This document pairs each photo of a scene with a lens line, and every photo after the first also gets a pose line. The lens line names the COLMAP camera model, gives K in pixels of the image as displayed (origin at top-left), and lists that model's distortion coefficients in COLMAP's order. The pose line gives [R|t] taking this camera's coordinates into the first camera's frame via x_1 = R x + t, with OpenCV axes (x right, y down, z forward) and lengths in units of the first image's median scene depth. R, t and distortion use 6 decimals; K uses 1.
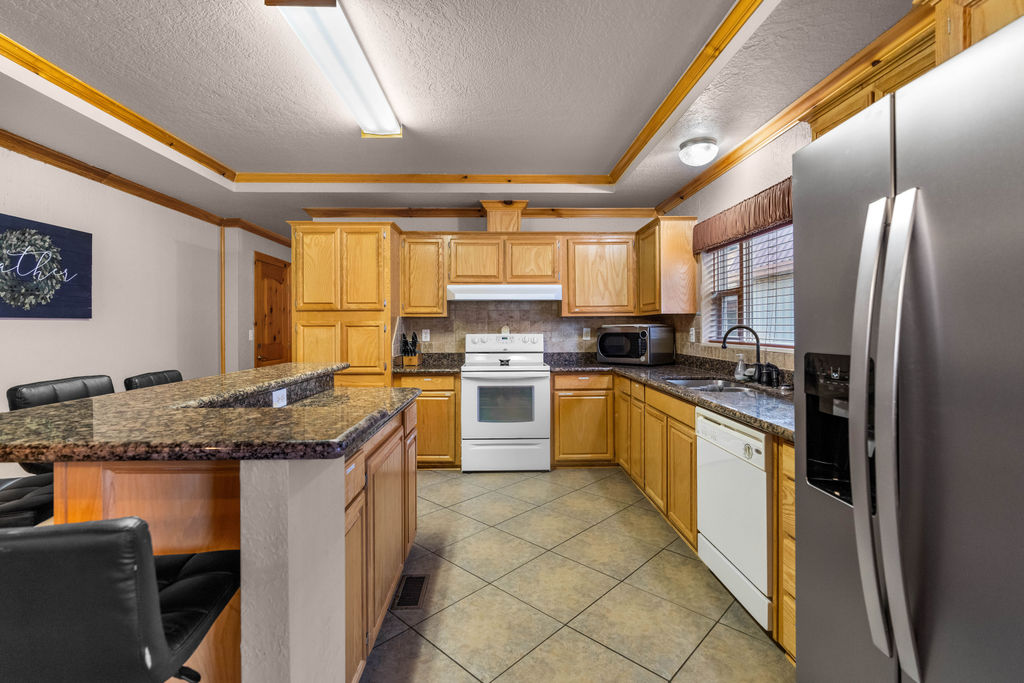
lens RADIAL K [[471.5, 0, 505.8], [0, 471.5, 328.9], [0, 0, 1]] dist [-0.011988, 0.005983]
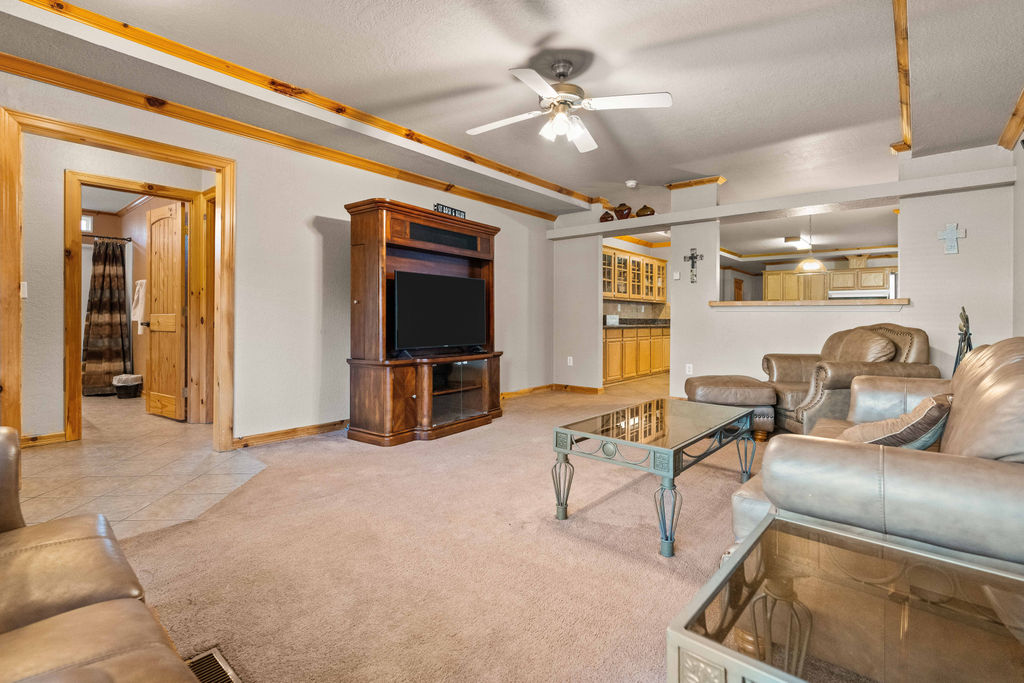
lens RADIAL K [[471.5, 0, 512.3], [0, 471.5, 318.7], [0, 0, 1]] dist [-0.011988, 0.005983]
pose [[0.748504, 0.011759, -0.663026, 0.282280], [-0.012818, 0.999913, 0.003263, 0.066263], [0.663006, 0.006057, 0.748590, -2.037211]]
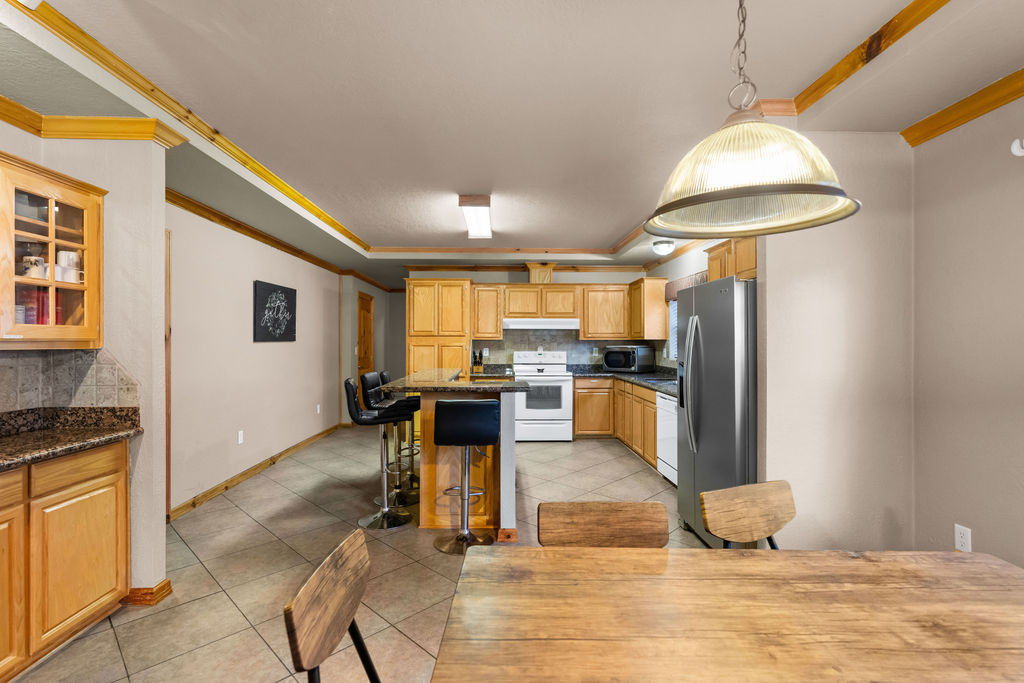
lens RADIAL K [[471.5, 0, 507.7], [0, 471.5, 342.5], [0, 0, 1]] dist [-0.011988, 0.005983]
pose [[0.999979, 0.006440, 0.000092, -0.117405], [-0.006440, 0.999978, -0.001295, -0.016436], [-0.000100, 0.001294, 0.999999, -0.533272]]
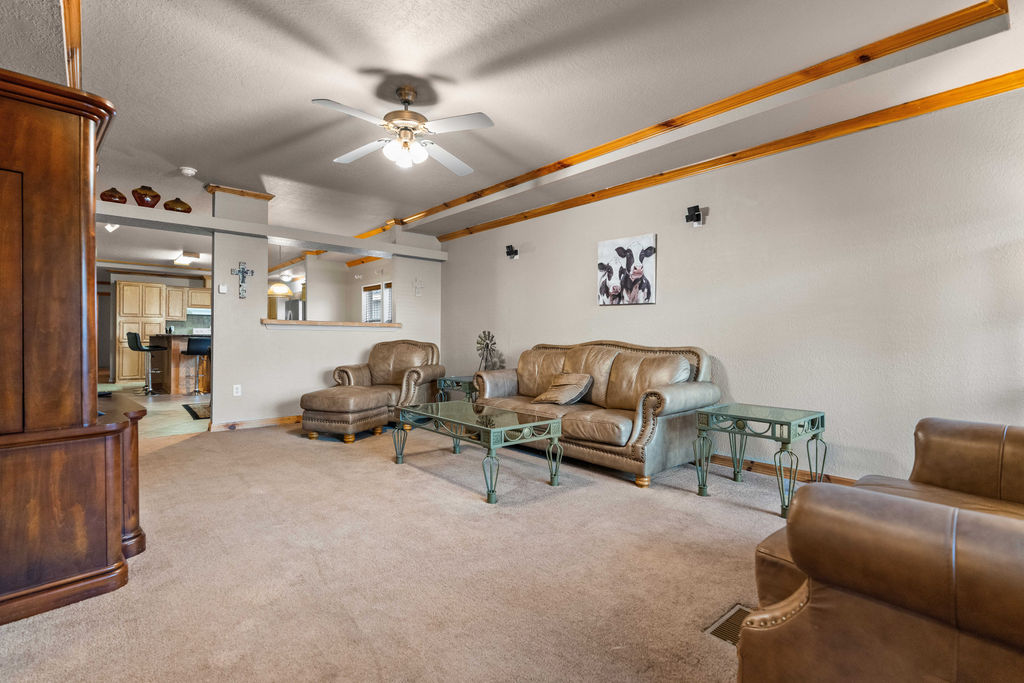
lens RADIAL K [[471.5, 0, 503.2], [0, 471.5, 340.4], [0, 0, 1]] dist [-0.011988, 0.005983]
pose [[0.770305, 0.007588, 0.637631, -0.449142], [-0.009262, 0.999957, -0.000711, 0.068722], [-0.637608, -0.005358, 0.770342, -2.114285]]
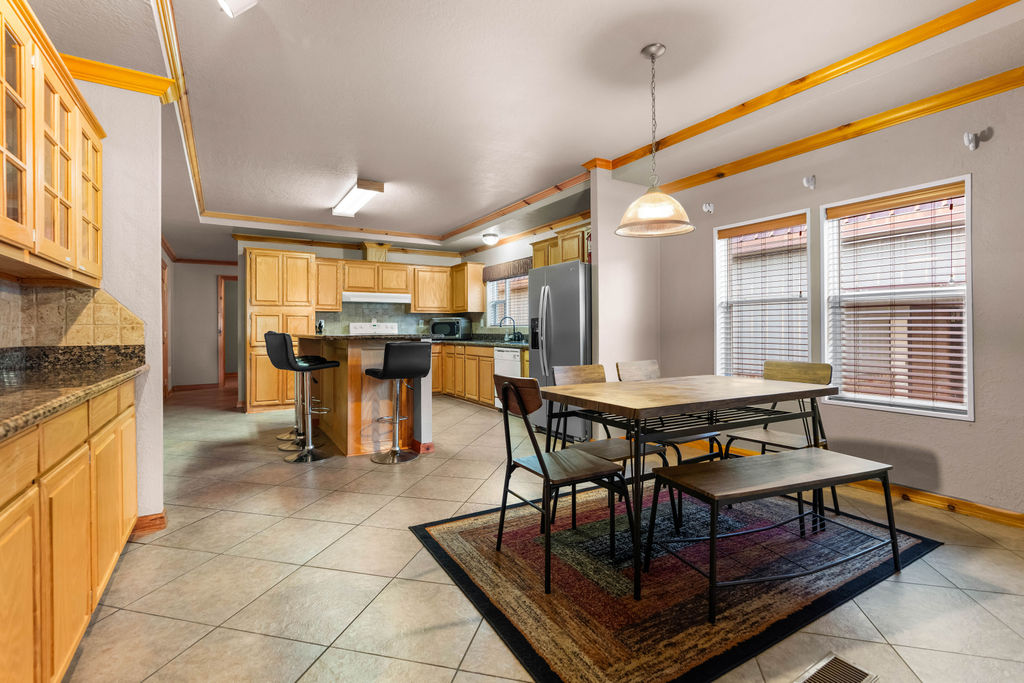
lens RADIAL K [[471.5, 0, 504.5], [0, 471.5, 325.5], [0, 0, 1]] dist [-0.011988, 0.005983]
pose [[0.871722, 0.005957, 0.489965, -0.461012], [0.001257, 0.999896, -0.014394, 0.049160], [-0.489999, 0.013164, 0.871624, -0.721481]]
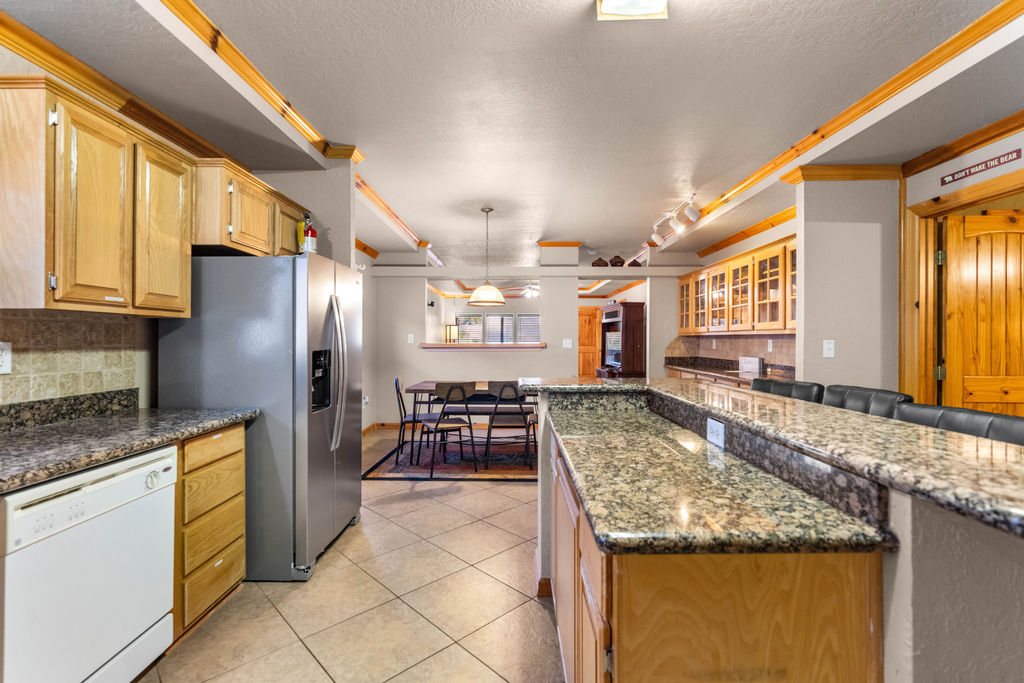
lens RADIAL K [[471.5, 0, 517.4], [0, 471.5, 340.9], [0, 0, 1]] dist [-0.011988, 0.005983]
pose [[-0.999645, 0.002493, 0.026535, -0.092946], [0.002739, 0.999954, 0.009216, -0.003831], [-0.026510, 0.009286, -0.999605, 0.872756]]
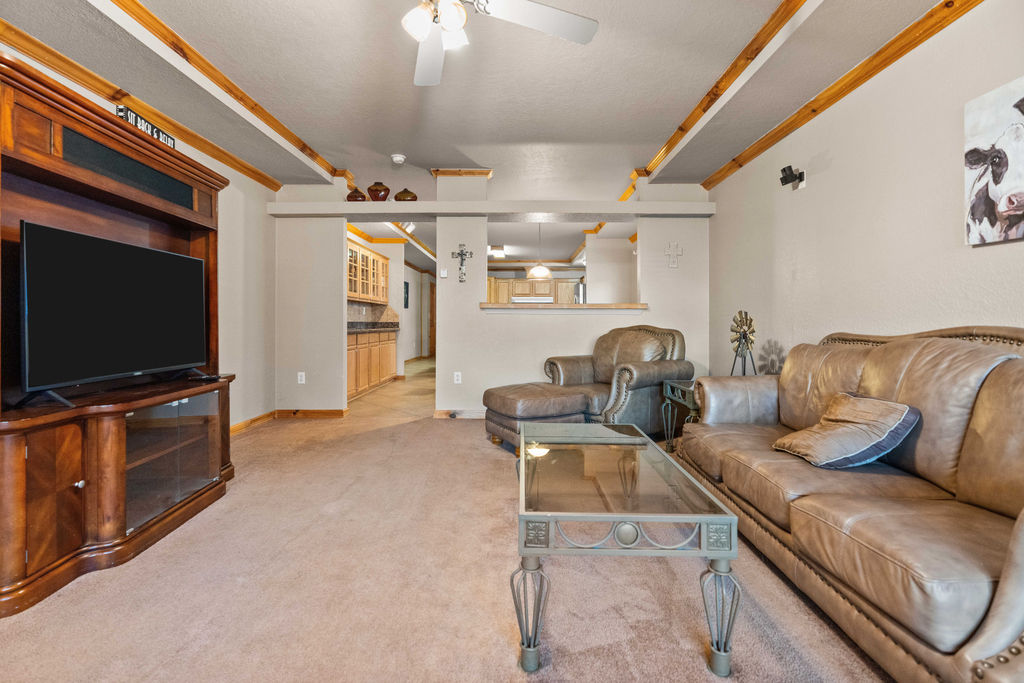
lens RADIAL K [[471.5, 0, 510.2], [0, 471.5, 319.4], [0, 0, 1]] dist [-0.011988, 0.005983]
pose [[0.999352, 0.008108, -0.035082, -0.037240], [-0.008402, 0.999931, -0.008239, 0.066817], [0.035012, 0.008528, 0.999350, -1.909955]]
